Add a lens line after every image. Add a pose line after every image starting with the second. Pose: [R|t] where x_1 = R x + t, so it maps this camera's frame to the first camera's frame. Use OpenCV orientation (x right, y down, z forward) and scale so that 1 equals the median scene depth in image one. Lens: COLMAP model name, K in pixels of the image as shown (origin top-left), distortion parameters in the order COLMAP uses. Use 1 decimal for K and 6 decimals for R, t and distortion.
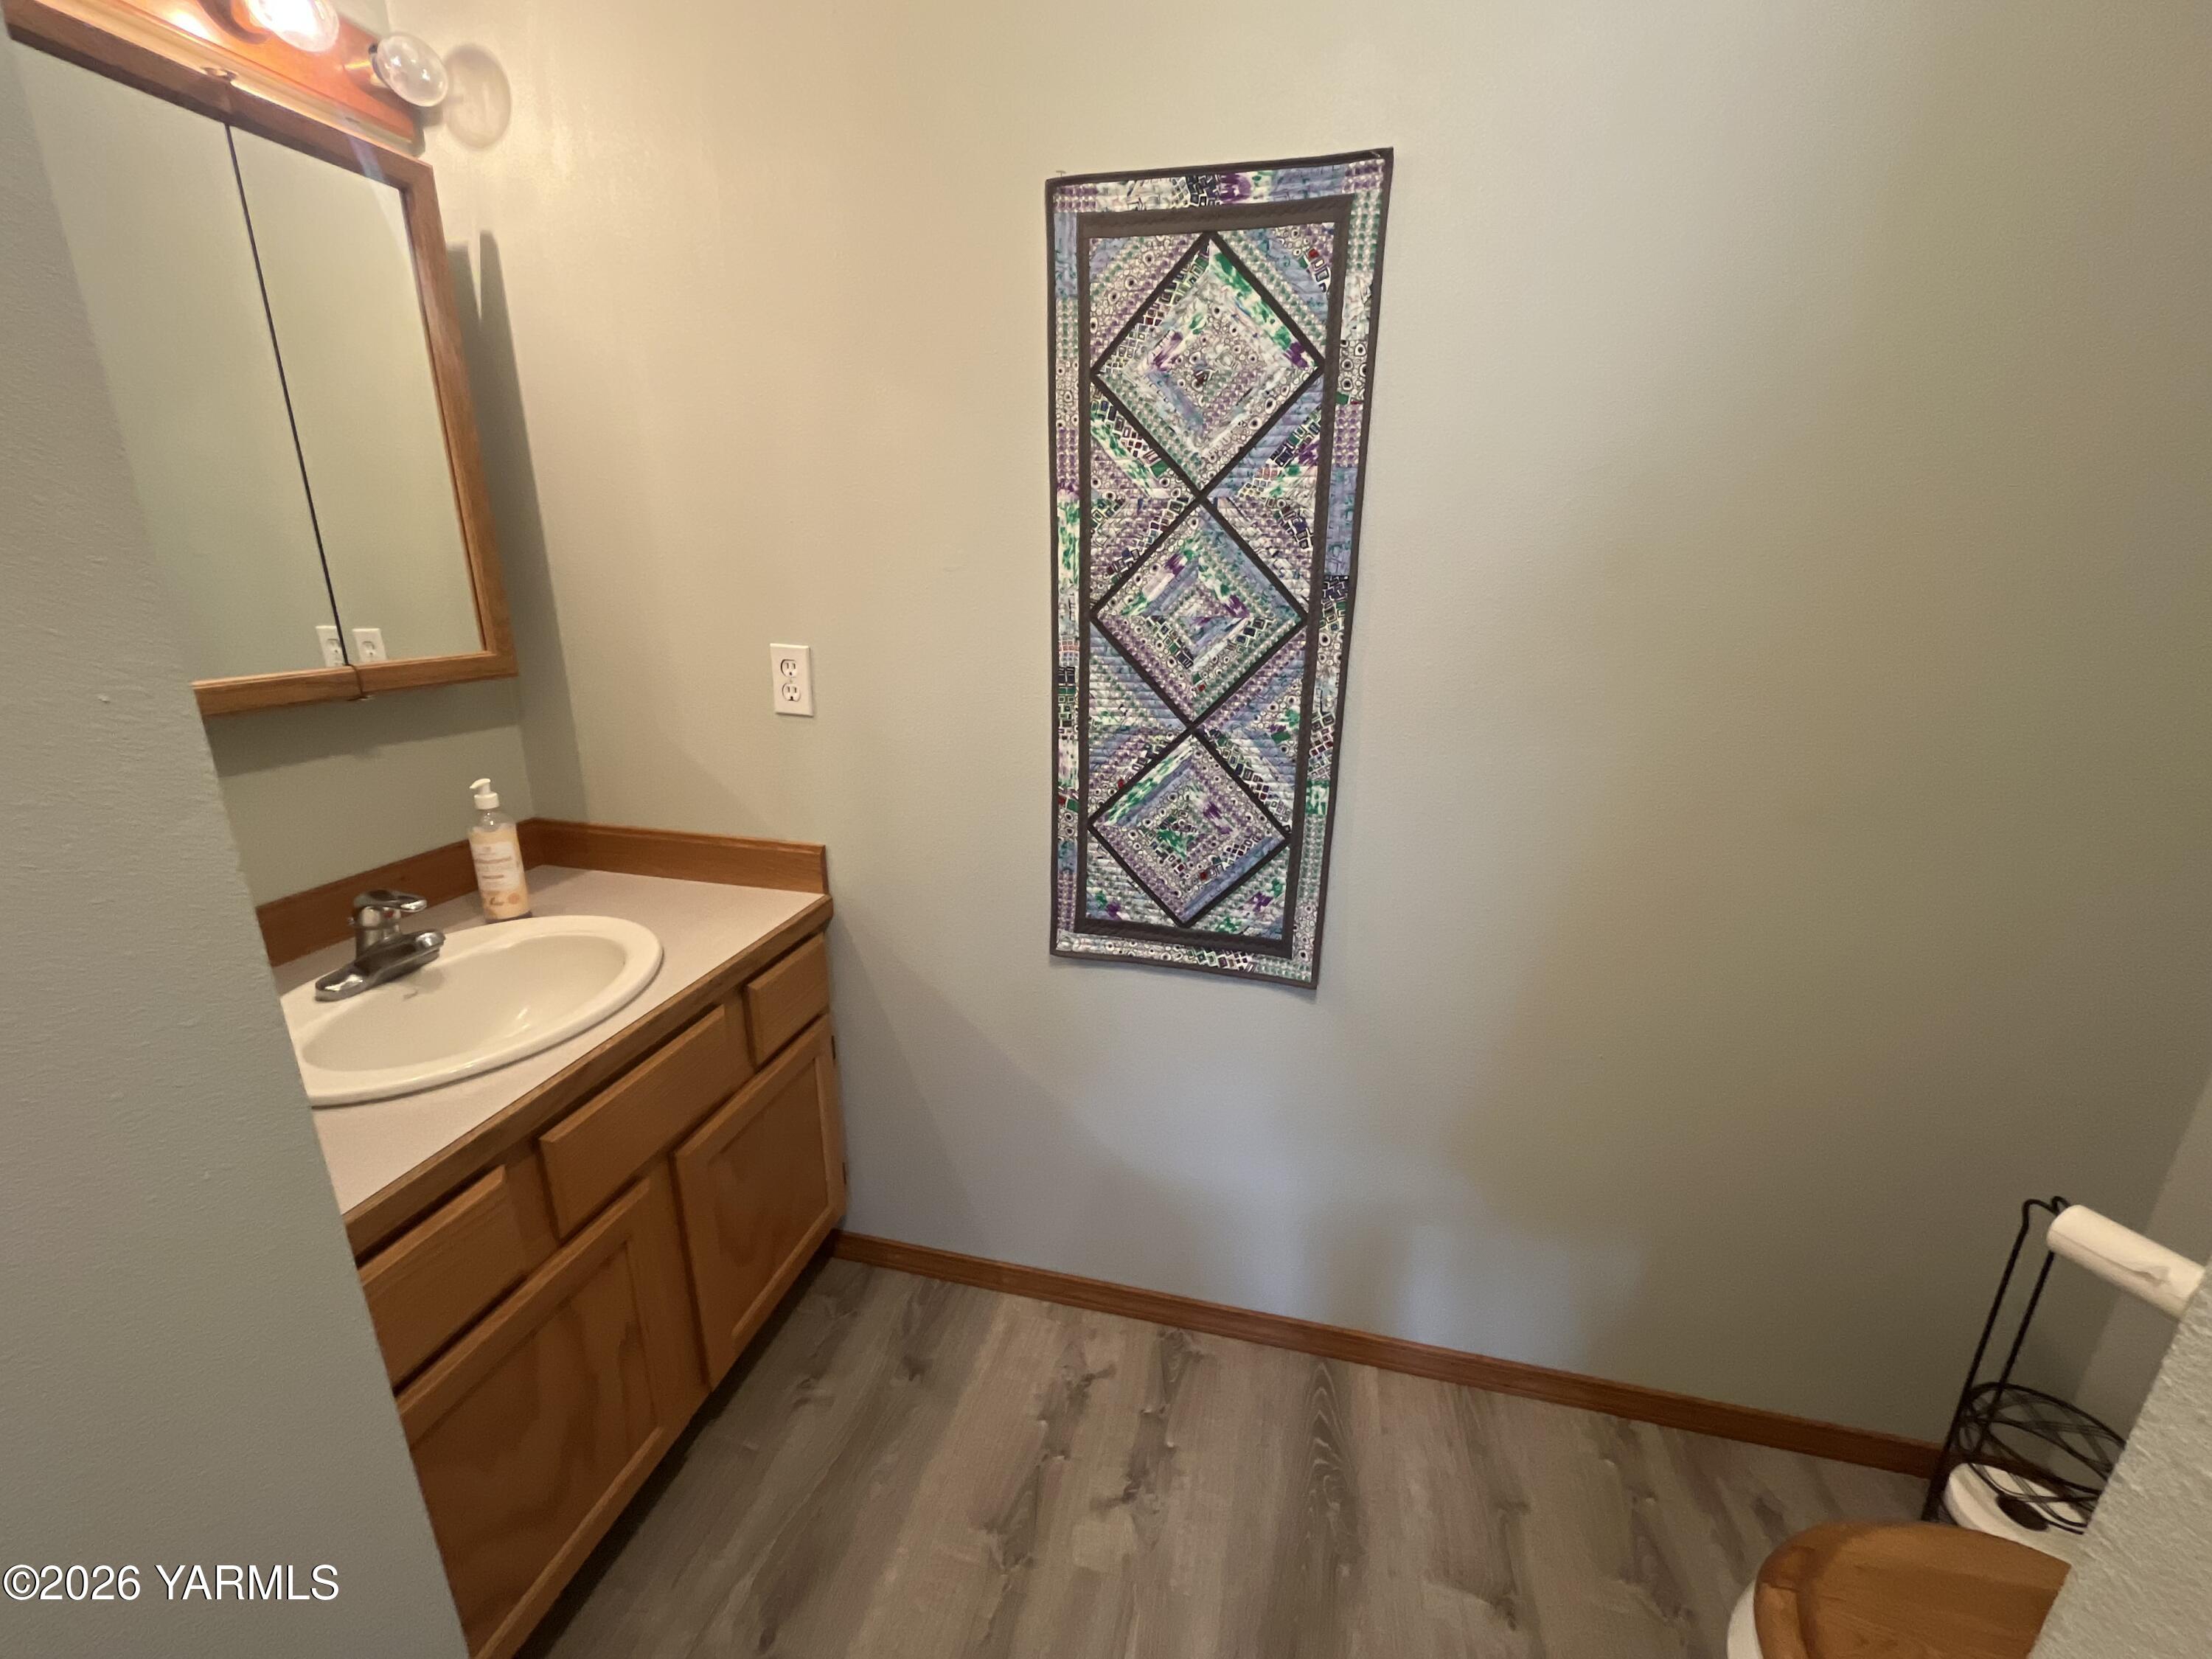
lens RADIAL K [[888.5, 0, 1108.0], [0, 888.5, 829.0], [0, 0, 1]] dist [-0.003846, -0.000343]
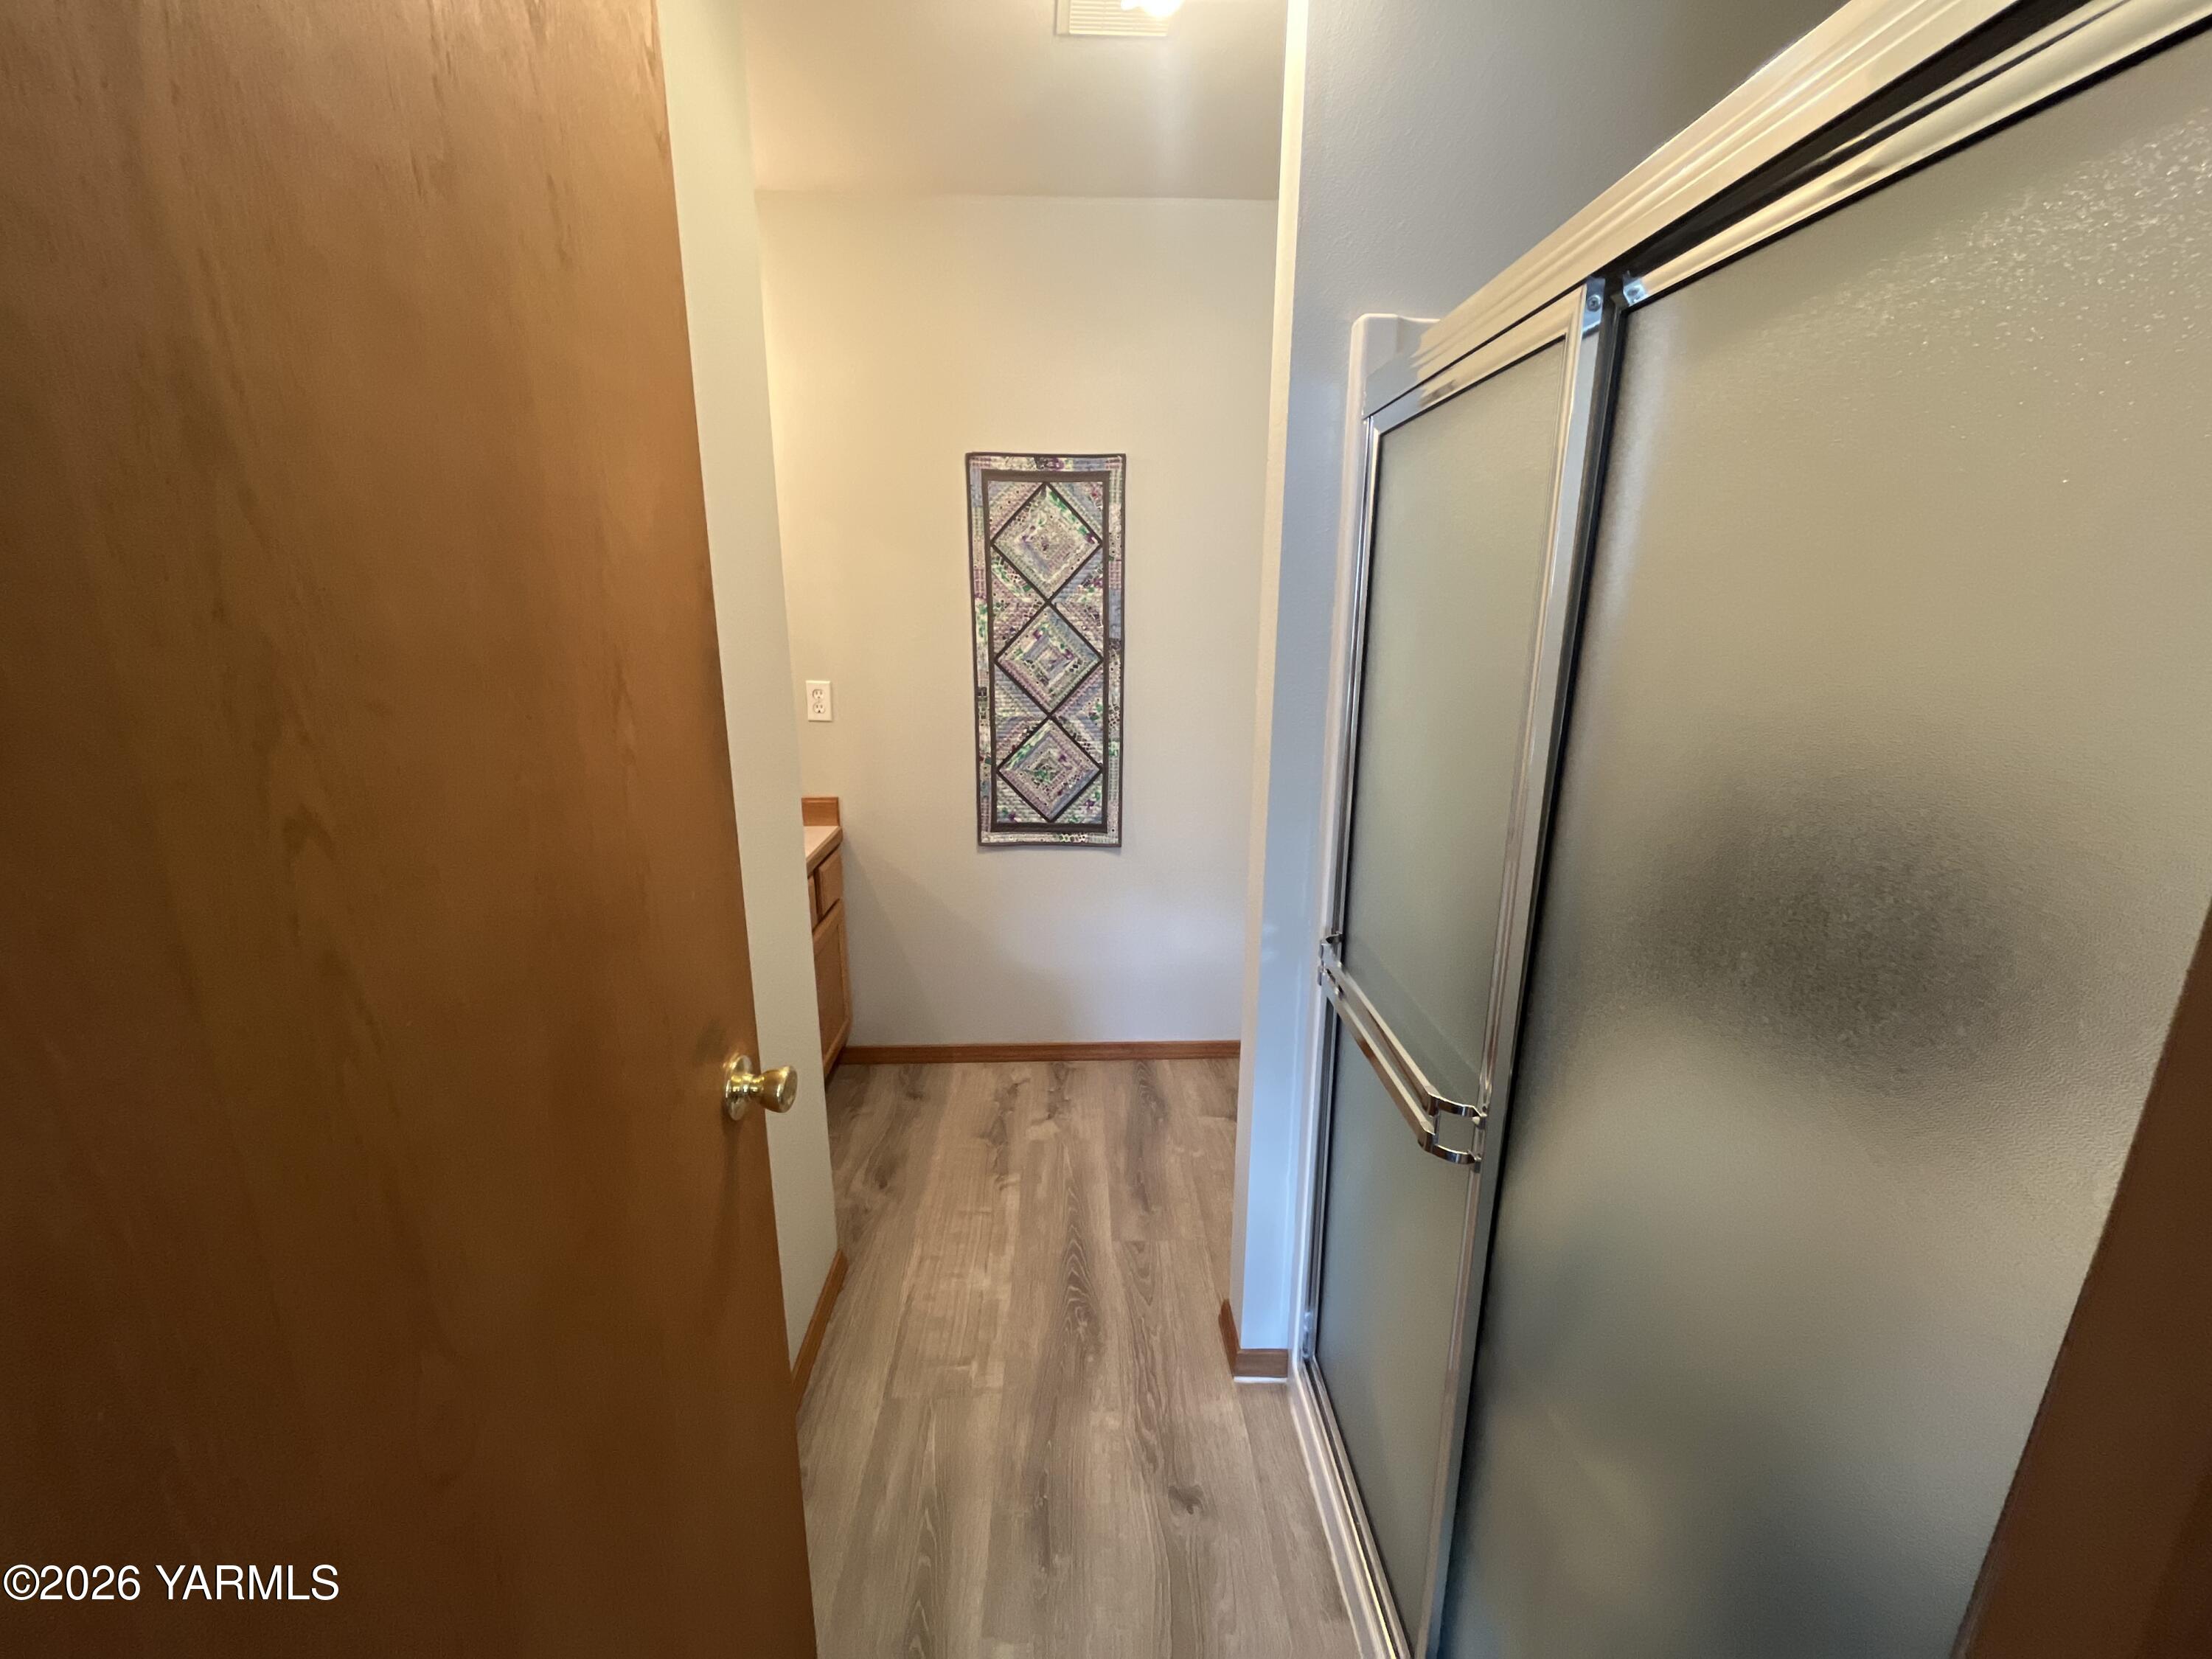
lens RADIAL K [[888.5, 0, 1106.5], [0, 888.5, 827.7], [0, 0, 1]] dist [-0.003846, -0.000343]
pose [[0.962514, -0.074576, 0.260778, -0.323408], [0.085657, 0.995831, -0.031371, 0.210435], [-0.257351, 0.052533, 0.964889, -0.939427]]
